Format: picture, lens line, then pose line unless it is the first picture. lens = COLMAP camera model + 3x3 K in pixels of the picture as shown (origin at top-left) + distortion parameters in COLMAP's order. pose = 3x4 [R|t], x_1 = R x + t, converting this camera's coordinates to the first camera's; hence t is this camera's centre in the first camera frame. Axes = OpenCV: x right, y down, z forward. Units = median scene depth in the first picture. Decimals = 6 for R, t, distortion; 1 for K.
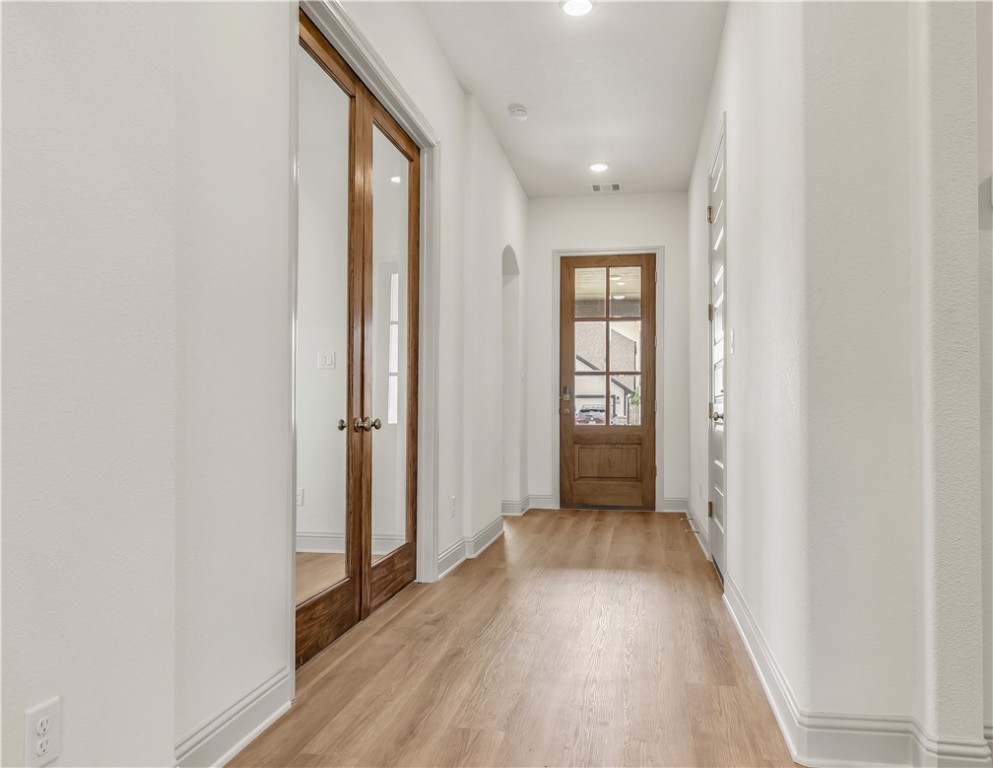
lens RADIAL K [[709.8, 0, 498.6], [0, 709.8, 408.4], [0, 0, 1]] dist [0.052613, -0.105805]
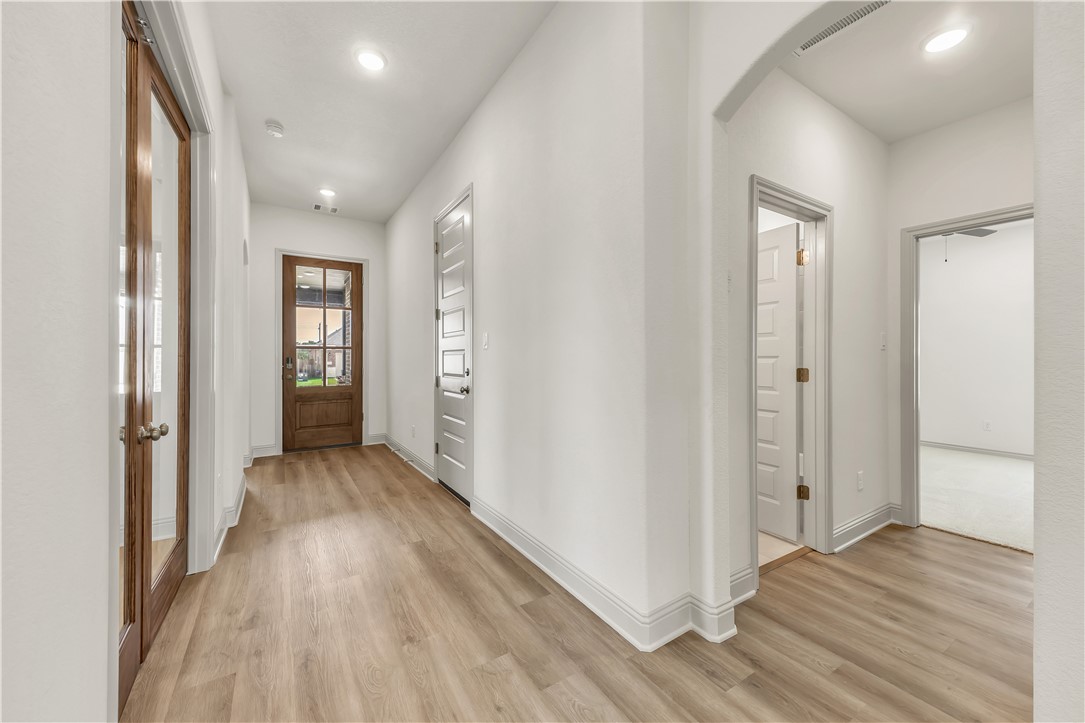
lens RADIAL K [[417.5, 0, 542.5], [0, 417.5, 361.5], [0, 0, 1]] dist [0.000934, -0.000163]
pose [[0.725312, -0.011407, 0.688326, -0.092704], [0.003523, 0.999911, 0.012858, -0.032650], [-0.688412, -0.006901, 0.725287, 0.151484]]
